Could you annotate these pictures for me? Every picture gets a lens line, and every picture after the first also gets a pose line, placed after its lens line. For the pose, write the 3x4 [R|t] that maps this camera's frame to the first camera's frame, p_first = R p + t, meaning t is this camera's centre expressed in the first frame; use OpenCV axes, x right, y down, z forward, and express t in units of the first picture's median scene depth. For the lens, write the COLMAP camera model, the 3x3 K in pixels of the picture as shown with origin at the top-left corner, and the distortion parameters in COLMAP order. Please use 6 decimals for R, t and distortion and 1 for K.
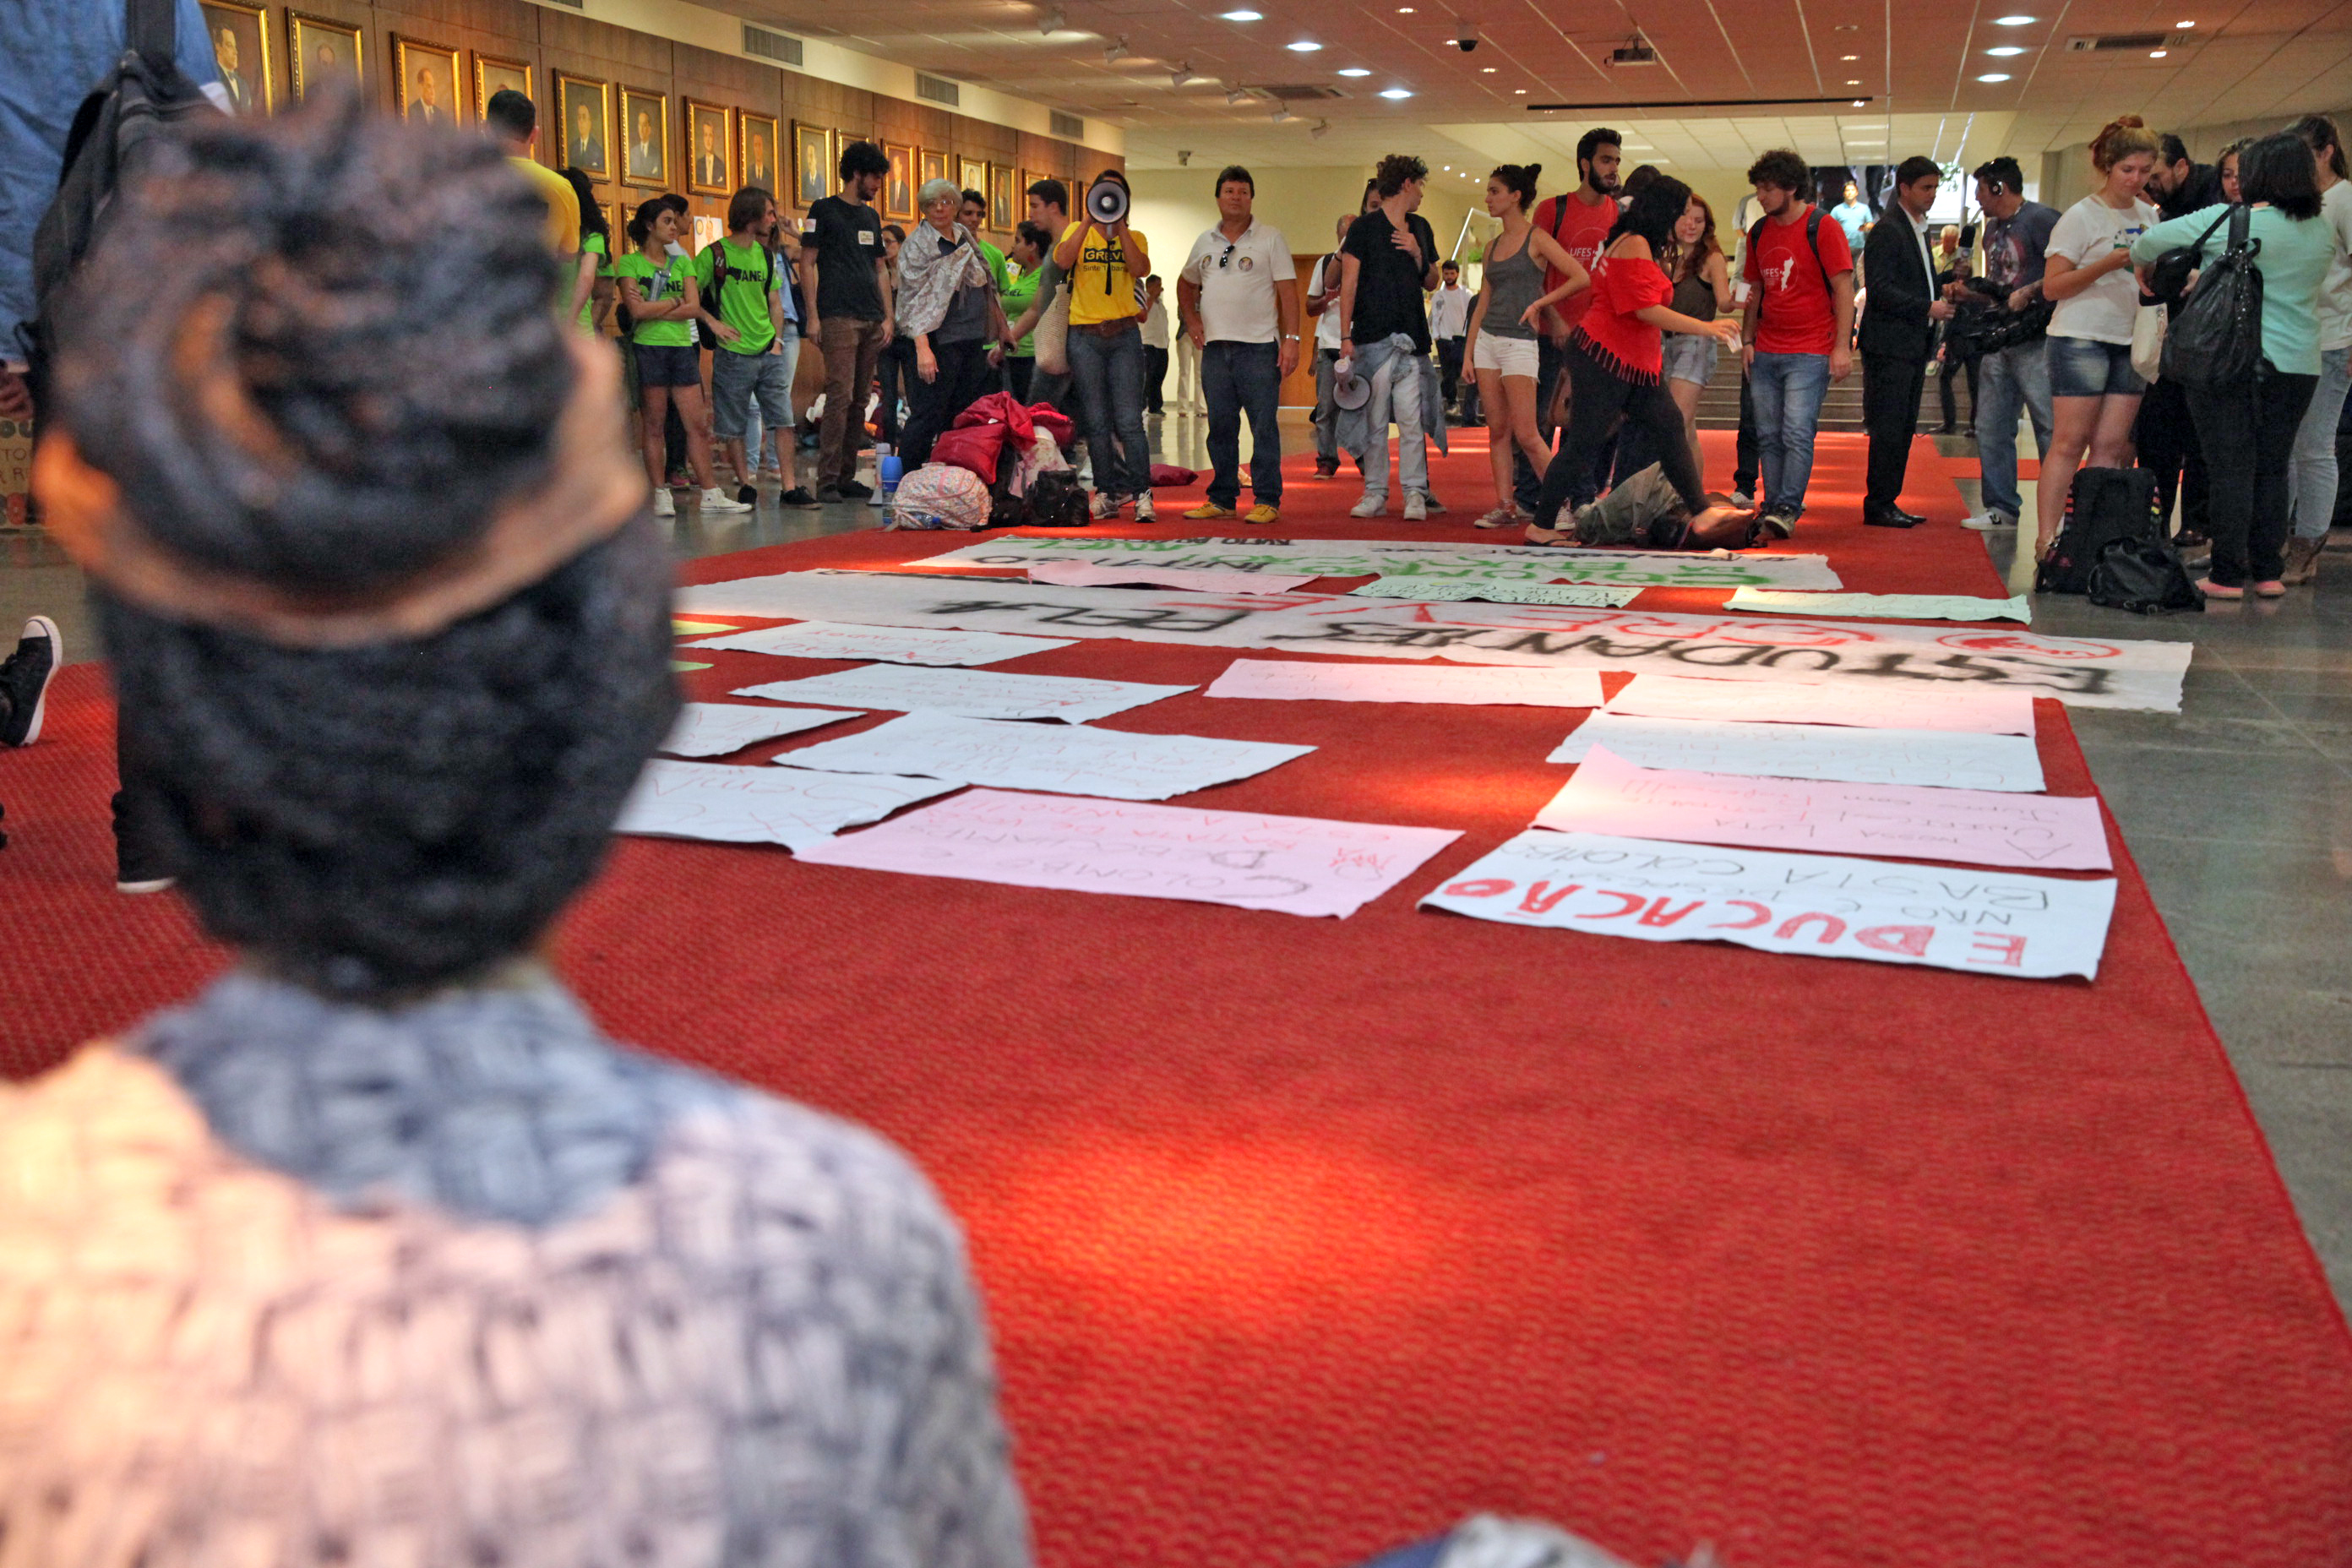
lens RADIAL K [[2274.0, 0, 1176.0], [0, 2274.0, 784.0], [0, 0, 1]] dist [-0.007986, 0.030719]
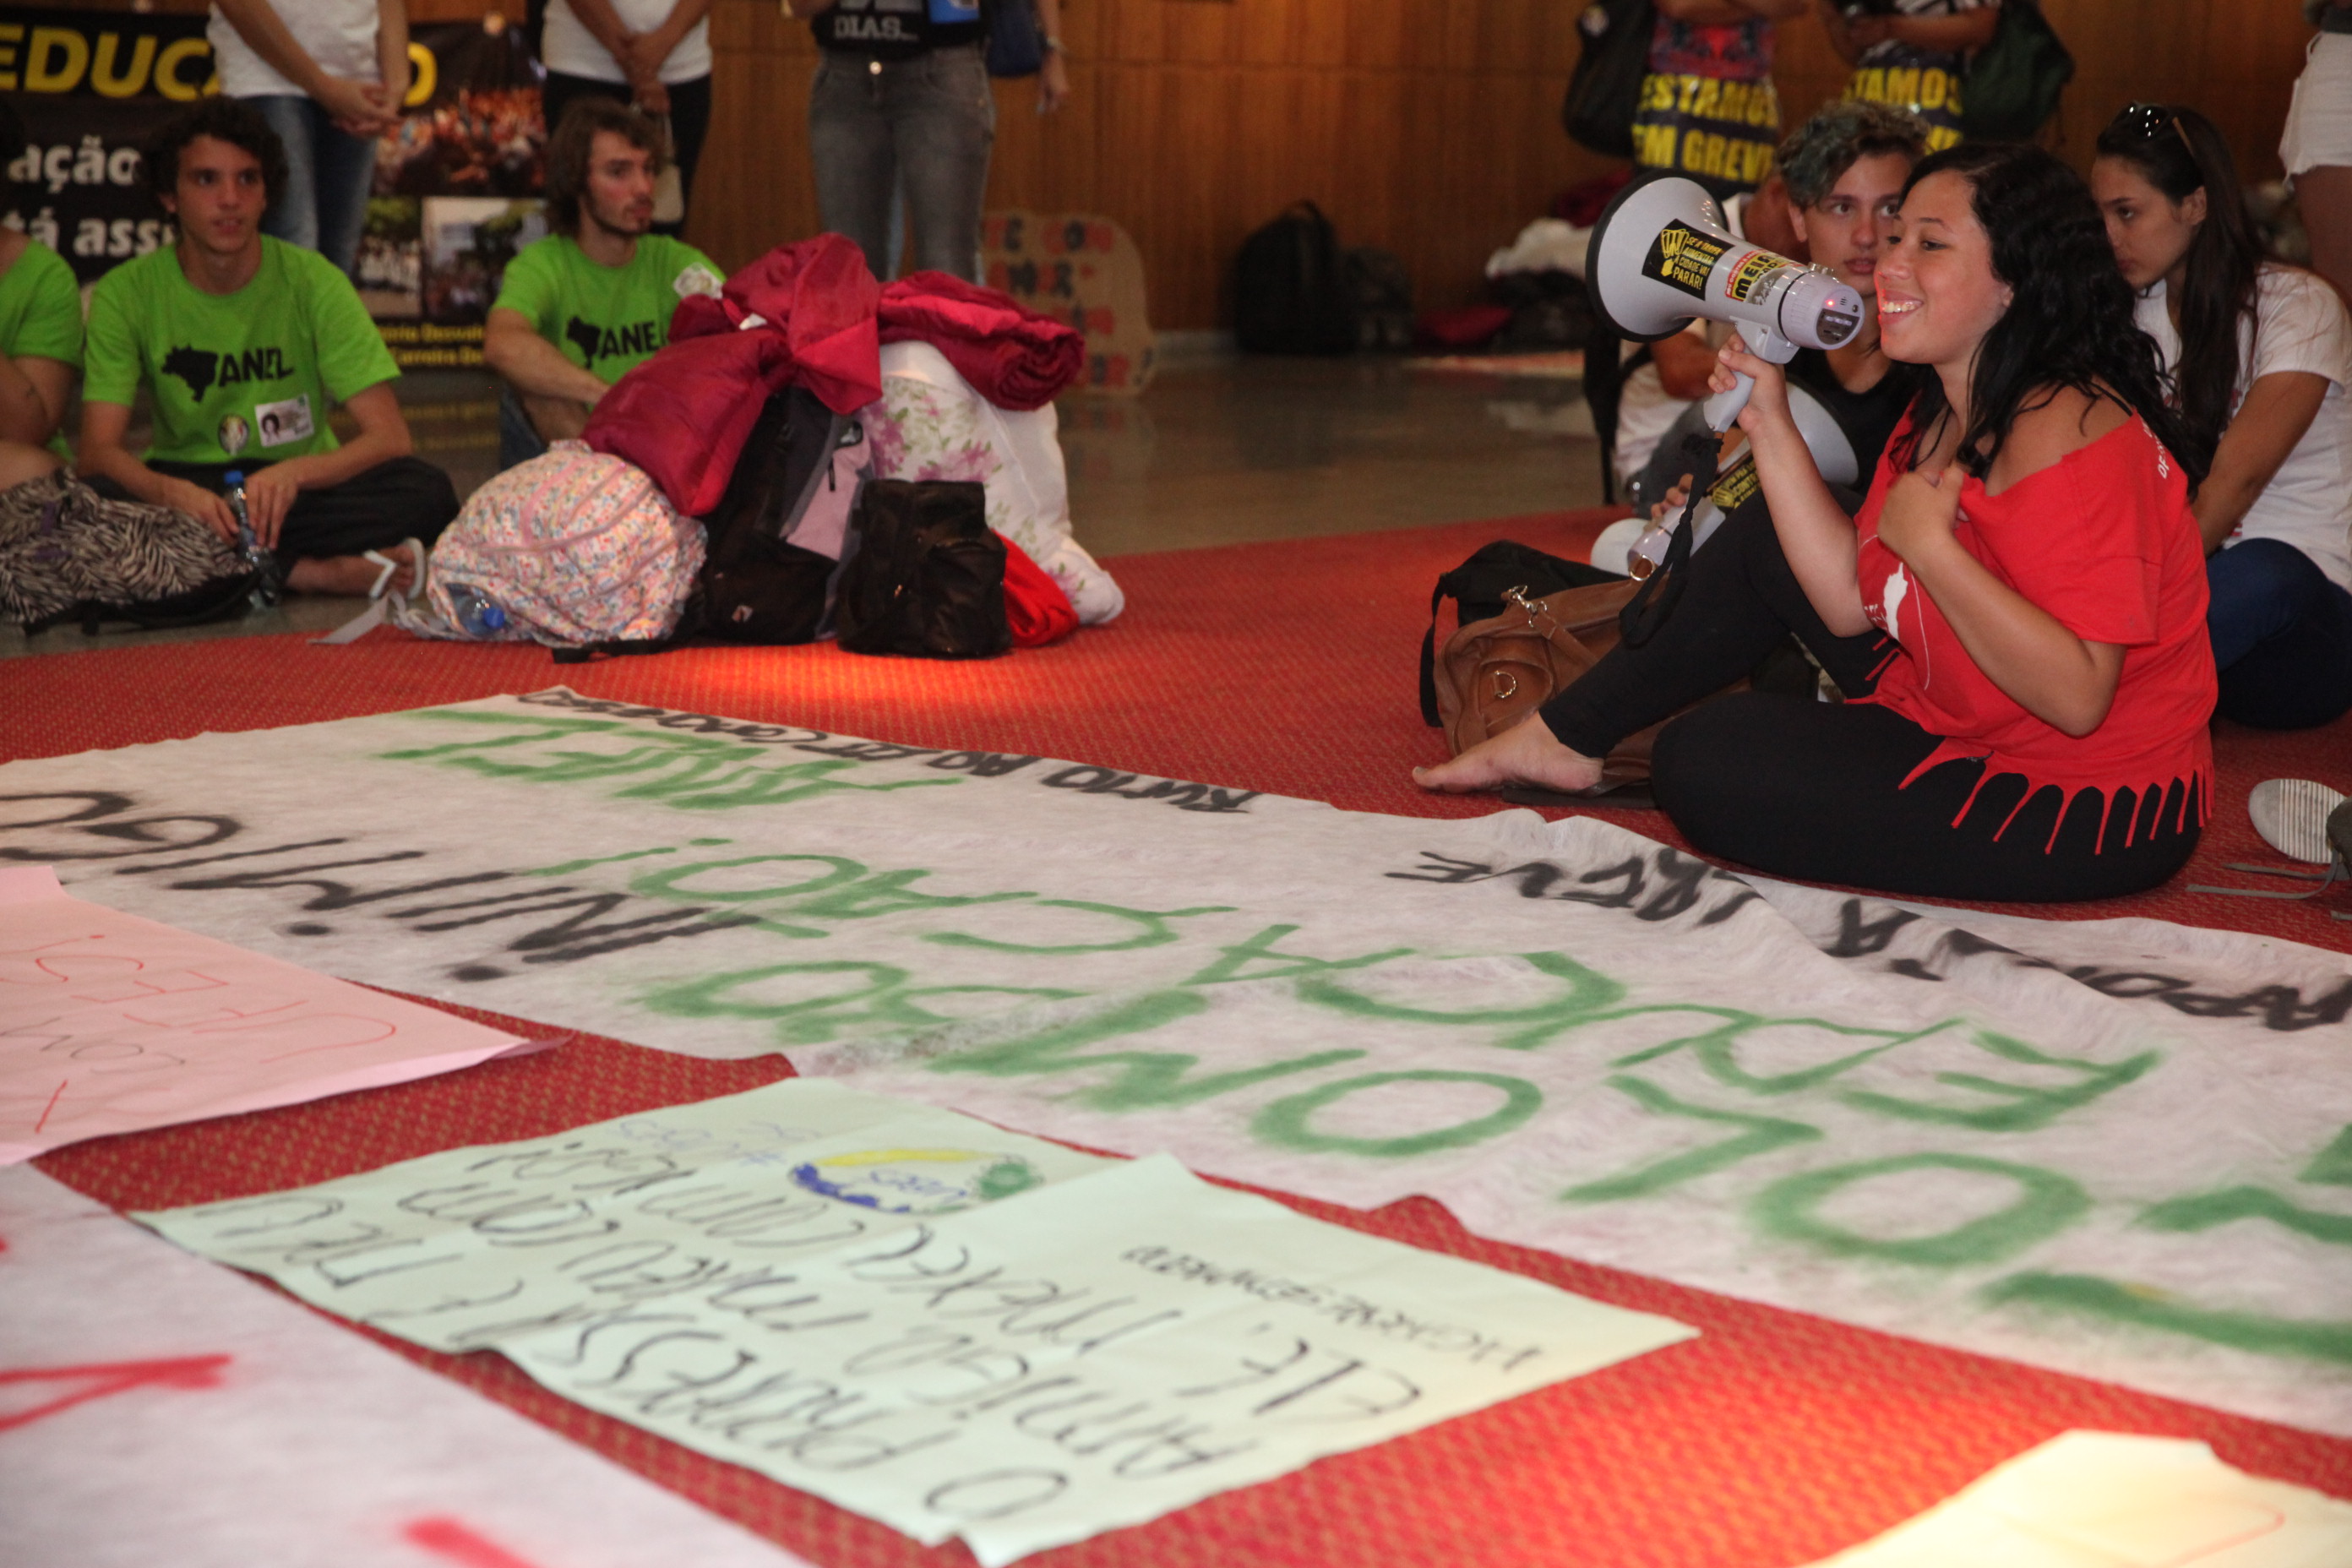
lens RADIAL K [[4193.7, 0, 1176.0], [0, 4193.7, 784.0], [0, 0, 1]] dist [0.102370, 0.090731]
pose [[0.893285, 0.080904, -0.442150, 0.323912], [-0.095351, 0.995388, -0.010504, -0.119356], [0.439261, 0.051542, 0.896880, 0.625583]]
